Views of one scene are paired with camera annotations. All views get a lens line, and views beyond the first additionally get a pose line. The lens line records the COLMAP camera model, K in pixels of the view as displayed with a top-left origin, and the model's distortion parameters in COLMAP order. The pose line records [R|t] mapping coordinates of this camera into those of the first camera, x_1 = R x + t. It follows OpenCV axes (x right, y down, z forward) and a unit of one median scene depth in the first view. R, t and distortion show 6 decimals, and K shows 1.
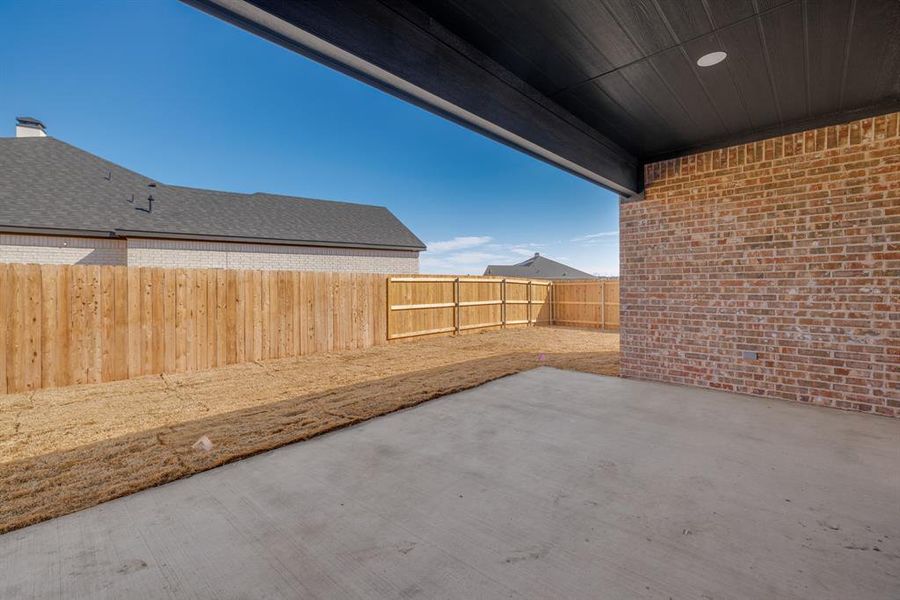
lens RADIAL K [[379.2, 0, 437.1], [0, 379.2, 286.0], [0, 0, 1]] dist [0.002509, 0.000081]
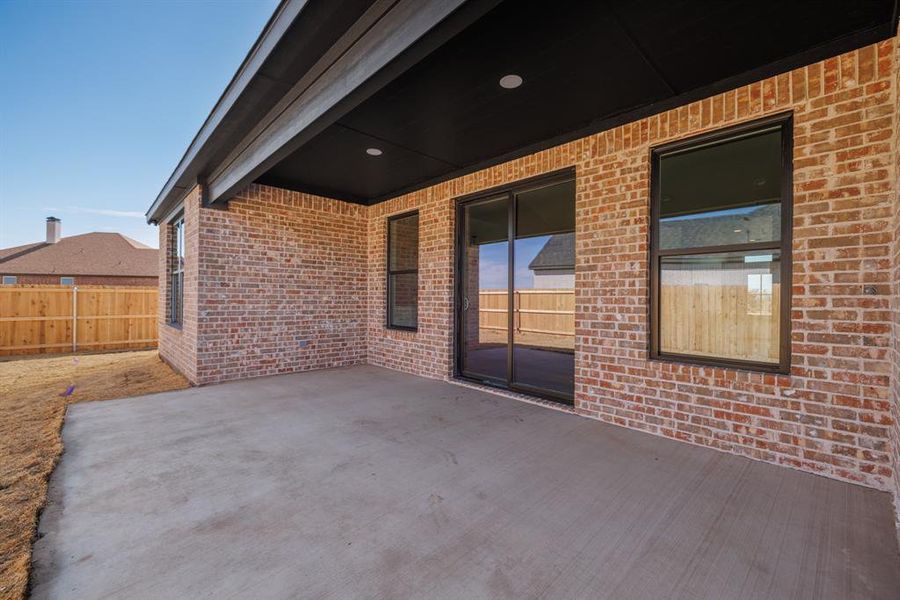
lens RADIAL K [[379.2, 0, 451.1], [0, 379.2, 301.5], [0, 0, 1]] dist [0.002509, 0.000081]
pose [[0.031543, 0.002764, 0.999499, -0.560251], [-0.007419, 0.999969, -0.002531, 0.025966], [-0.999475, -0.007336, 0.031562, 0.397287]]
